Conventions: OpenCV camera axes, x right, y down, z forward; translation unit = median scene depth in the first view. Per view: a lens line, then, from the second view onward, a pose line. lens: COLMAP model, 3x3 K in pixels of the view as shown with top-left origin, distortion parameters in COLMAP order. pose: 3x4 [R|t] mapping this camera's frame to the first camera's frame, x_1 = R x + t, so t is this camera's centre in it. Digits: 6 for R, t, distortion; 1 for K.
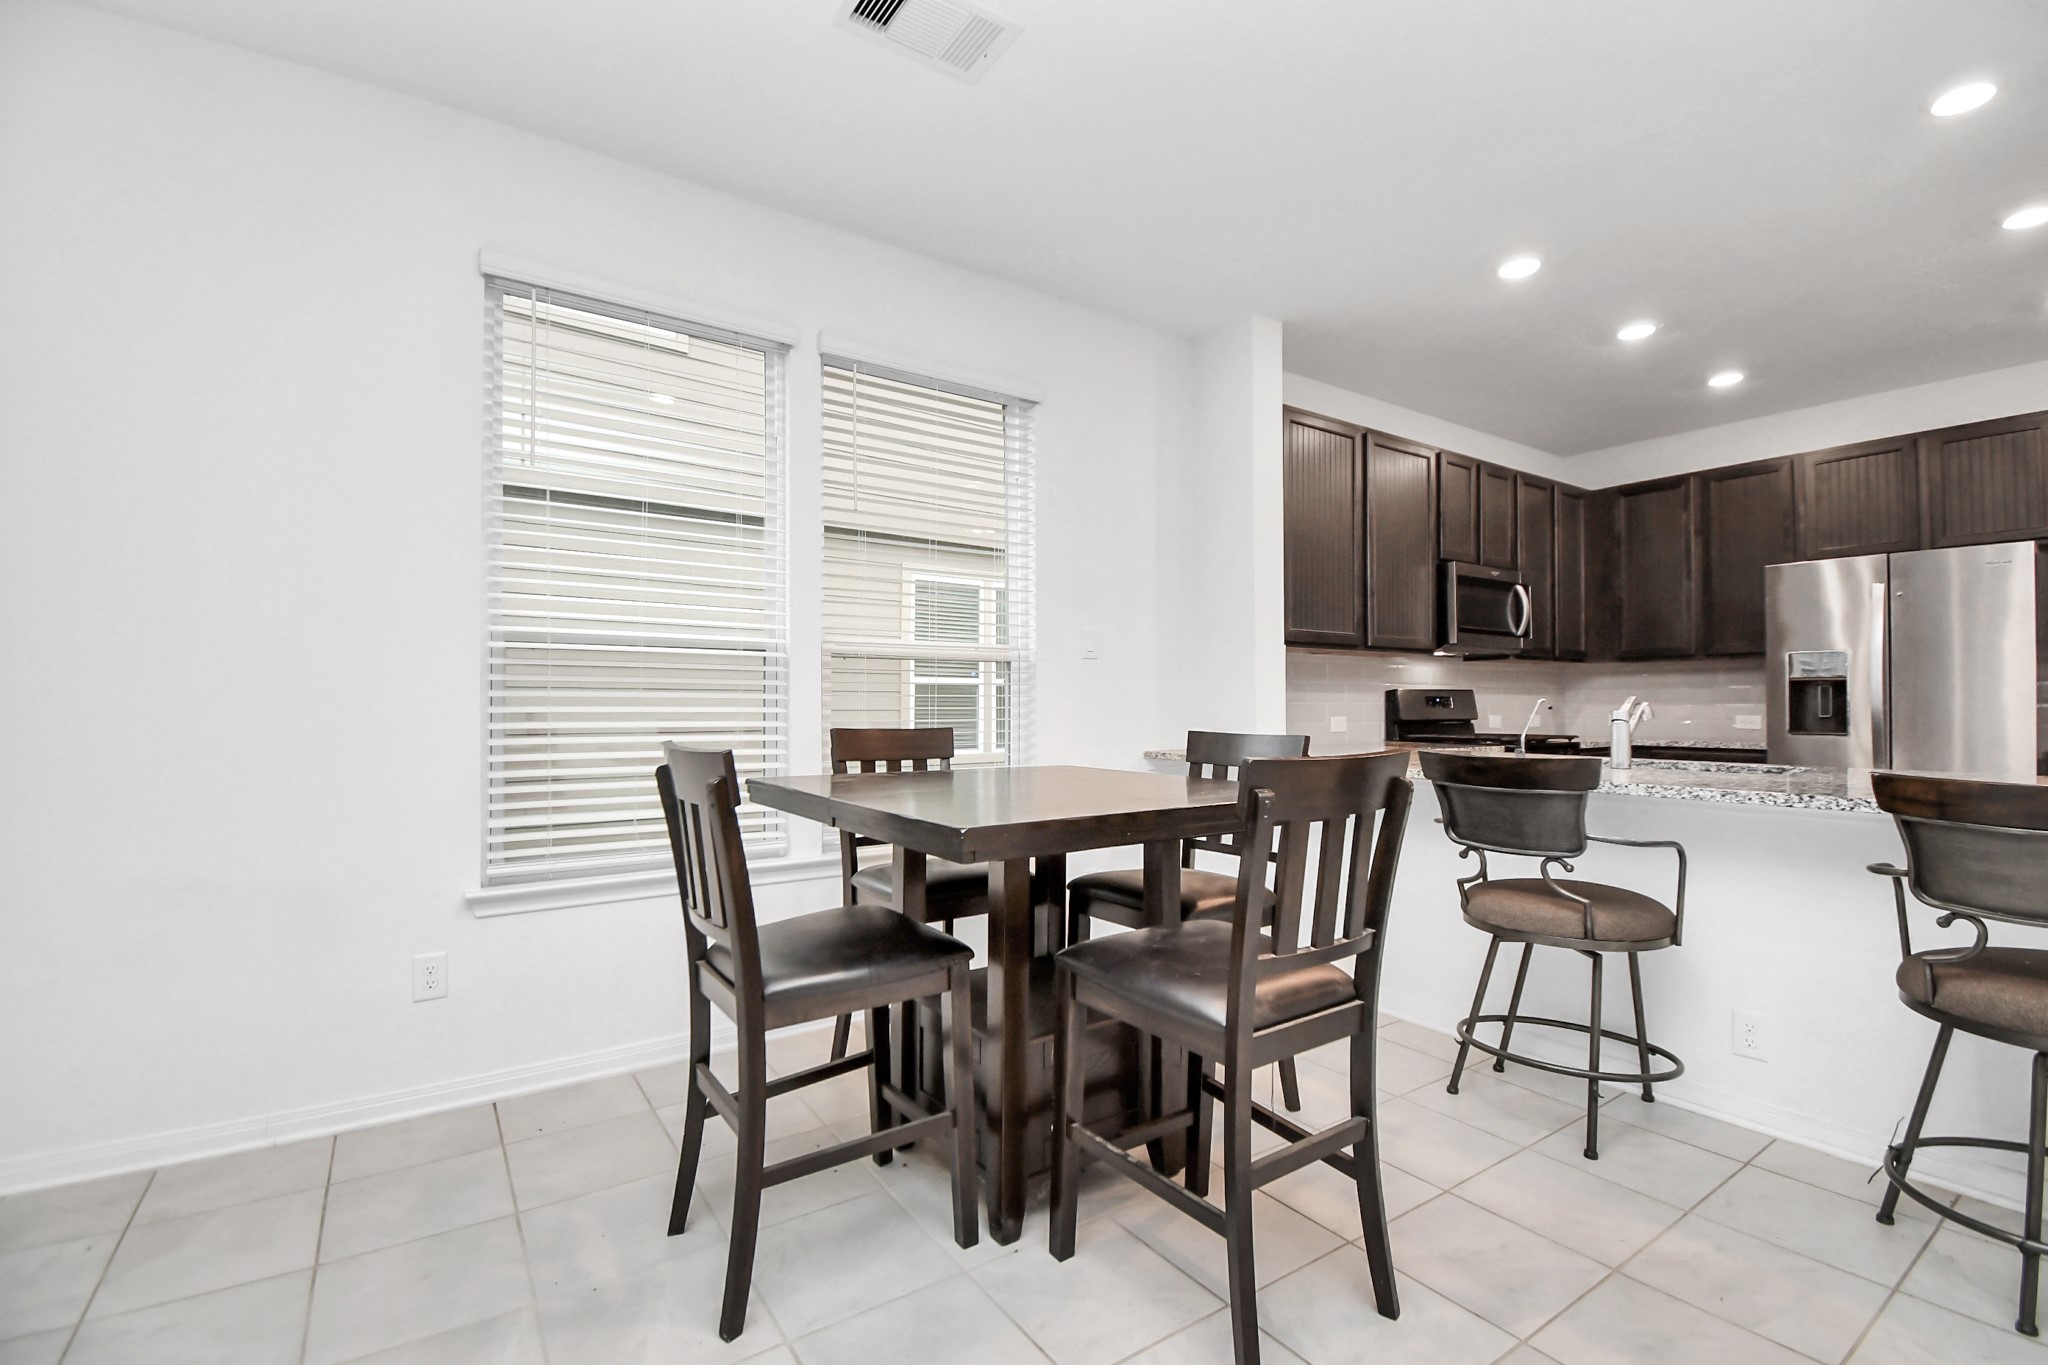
lens RADIAL K [[918.1, 0, 1024.0], [0, 918.1, 682.5], [0, 0, 1]] dist [0.004345, 0.000109]
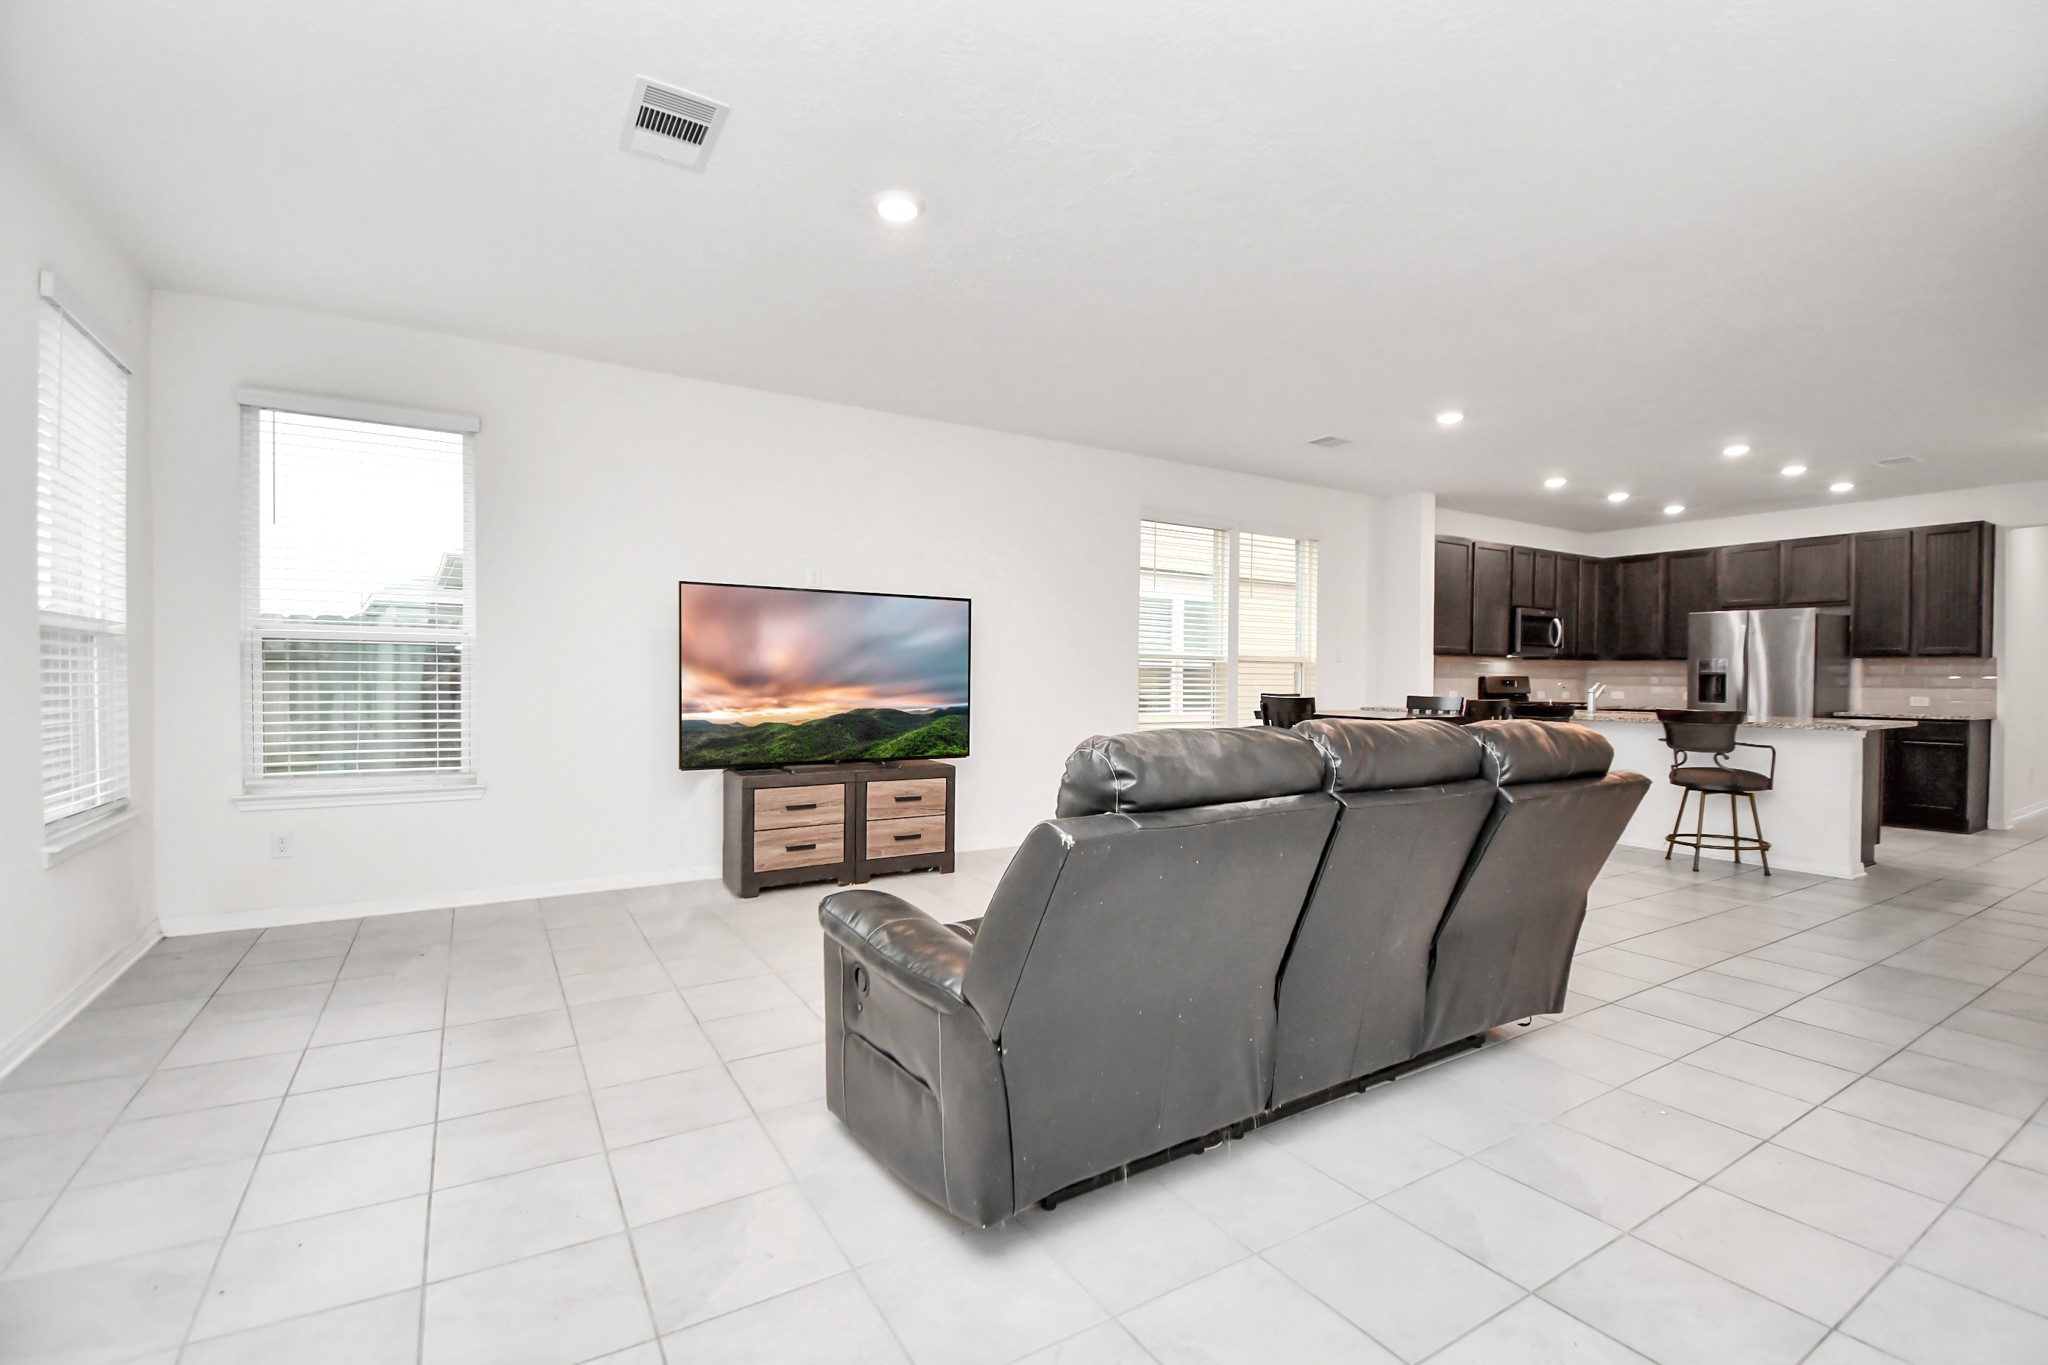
lens RADIAL K [[918.1, 0, 1024.0], [0, 918.1, 682.5], [0, 0, 1]] dist [0.004345, 0.000109]
pose [[0.998884, 0.007957, -0.046558, -0.420133], [-0.006721, 0.999622, 0.026644, -0.022796], [0.046753, -0.026302, 0.998560, -0.855420]]
